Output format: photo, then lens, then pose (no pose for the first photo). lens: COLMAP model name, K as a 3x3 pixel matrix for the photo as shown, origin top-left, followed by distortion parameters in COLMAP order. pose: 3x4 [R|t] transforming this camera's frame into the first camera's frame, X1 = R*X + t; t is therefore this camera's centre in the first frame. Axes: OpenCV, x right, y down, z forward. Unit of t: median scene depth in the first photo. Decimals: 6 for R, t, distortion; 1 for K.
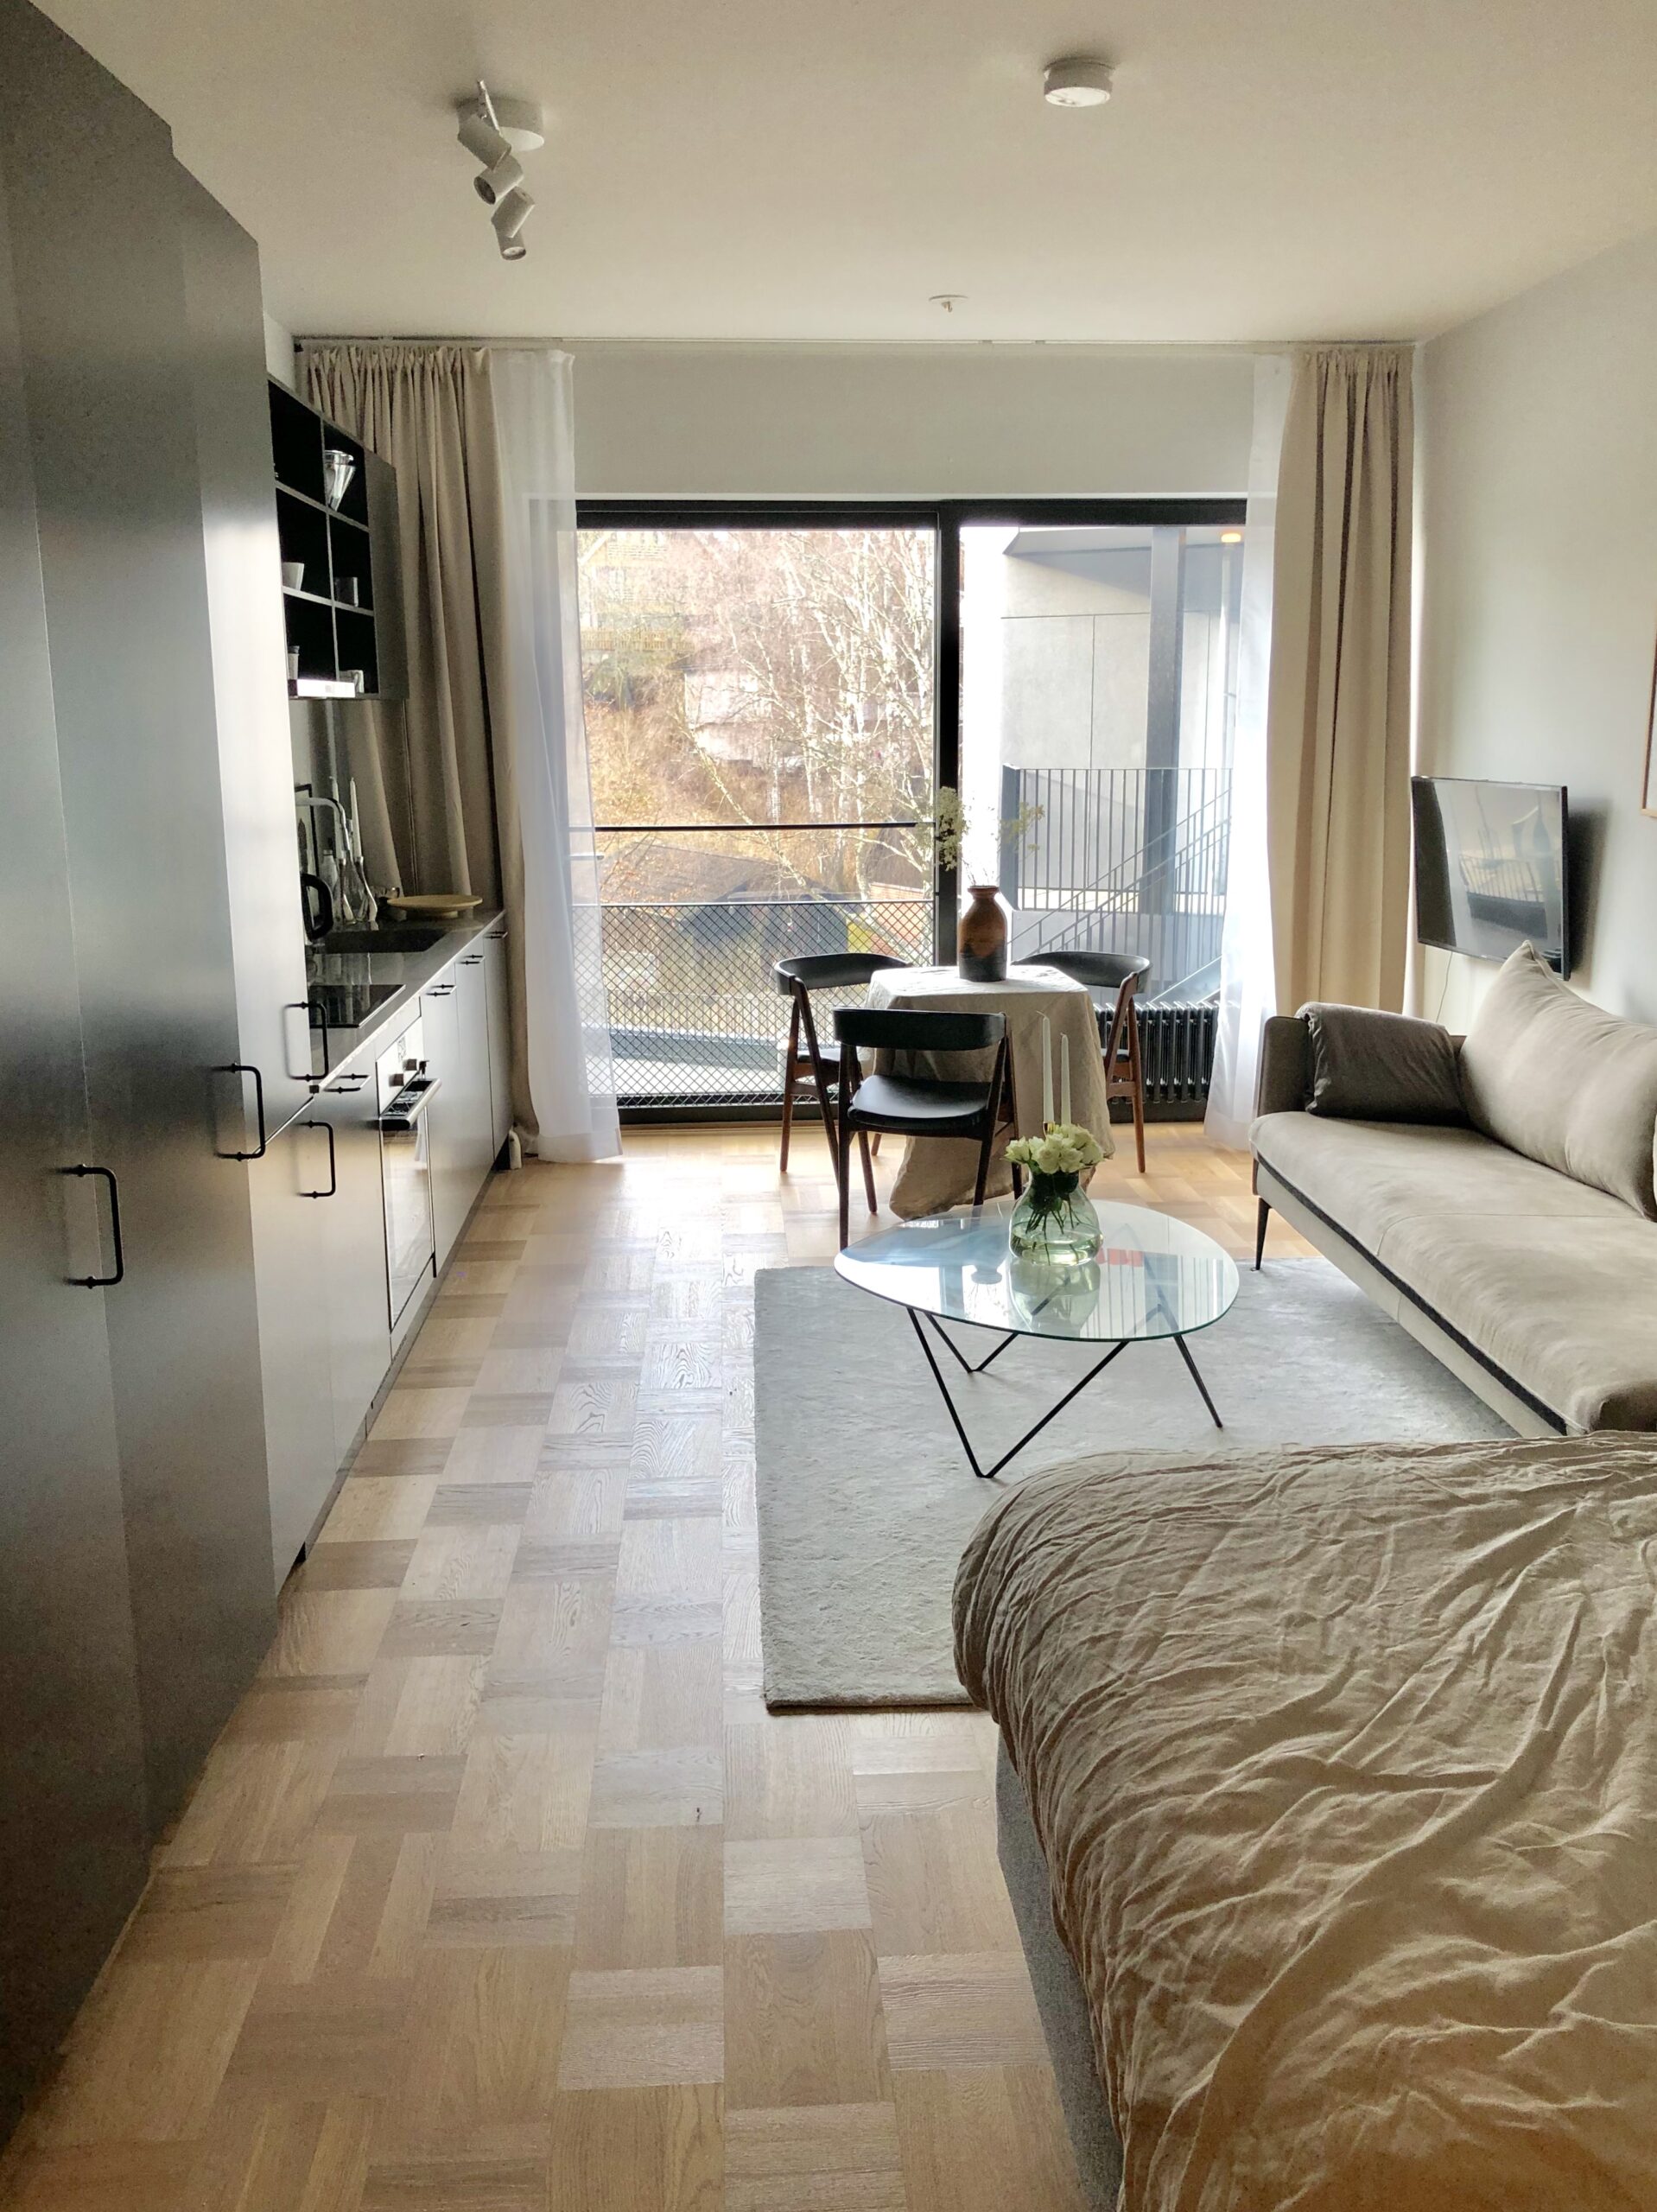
lens RADIAL K [[1806.3, 0, 831.8], [0, 1806.3, 1106.7], [0, 0, 1]] dist [-0.011857, -0.001540]
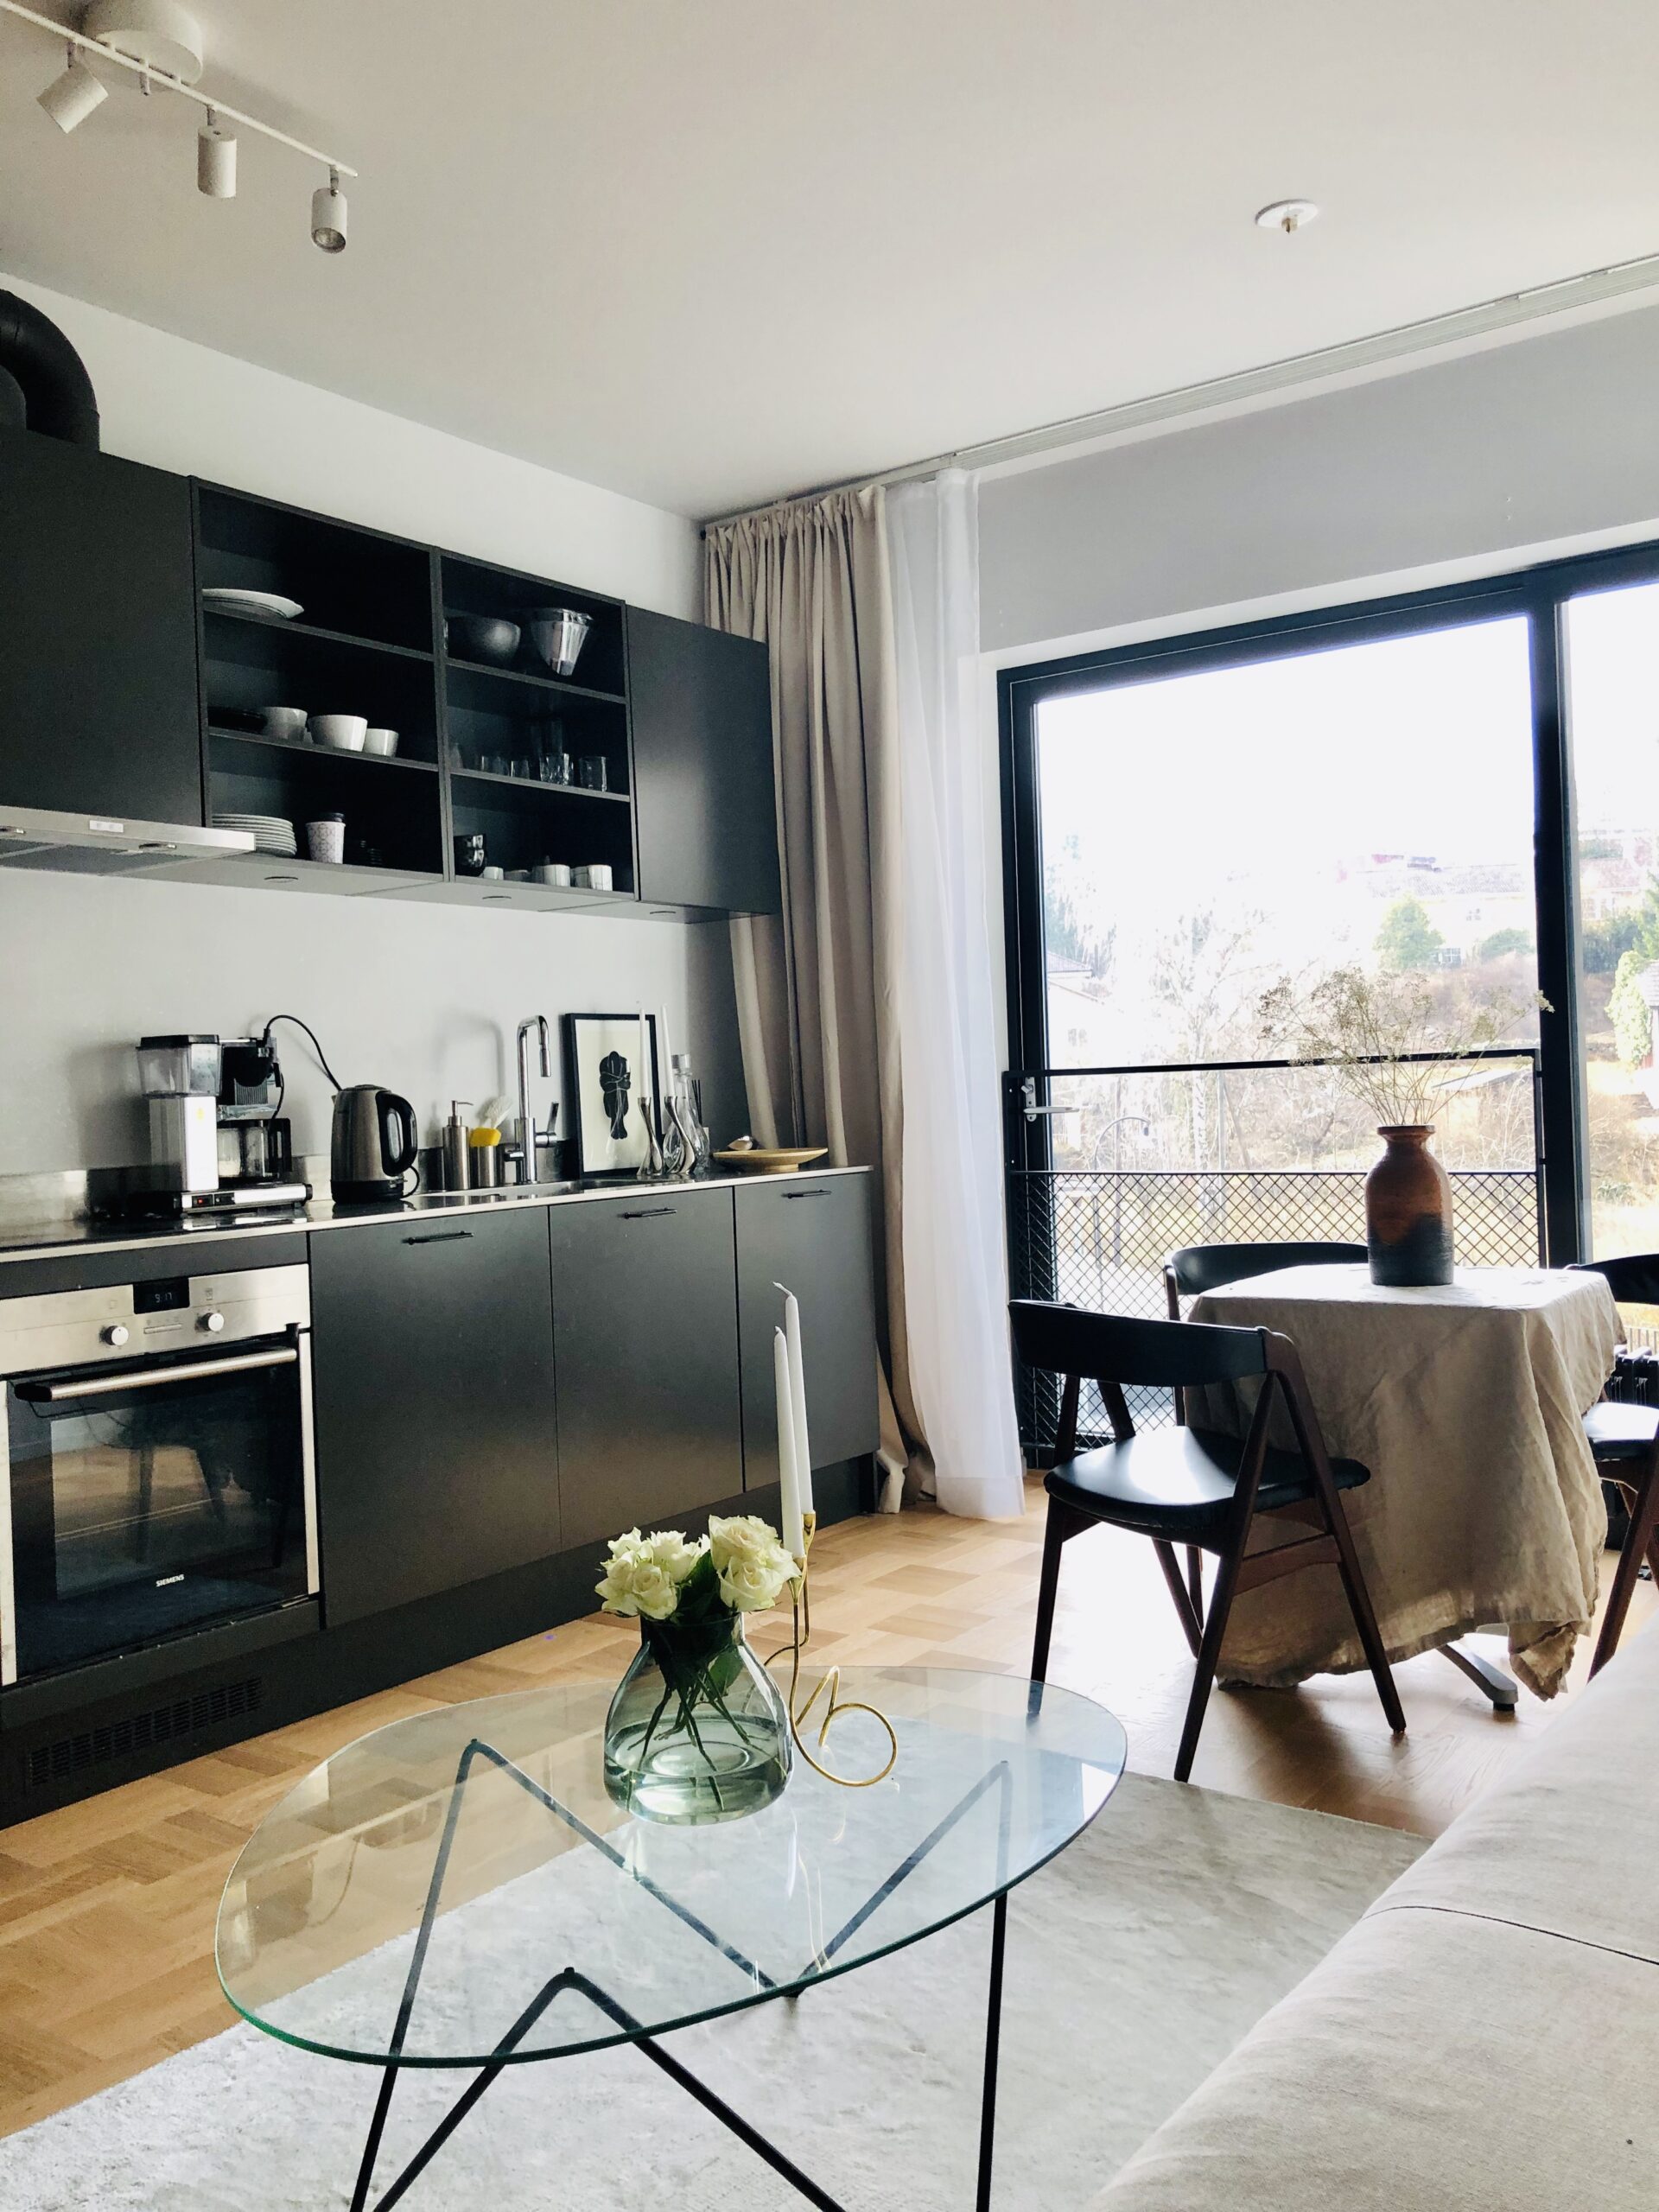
lens RADIAL K [[1806.4, 0, 830.8], [0, 1806.4, 1093.7], [0, 0, 1]] dist [-0.011857, -0.001540]
pose [[0.779493, -0.018396, -0.626141, 0.298385], [-0.104904, 0.981619, -0.159437, -0.018051], [0.617564, 0.189964, 0.763235, 0.414216]]
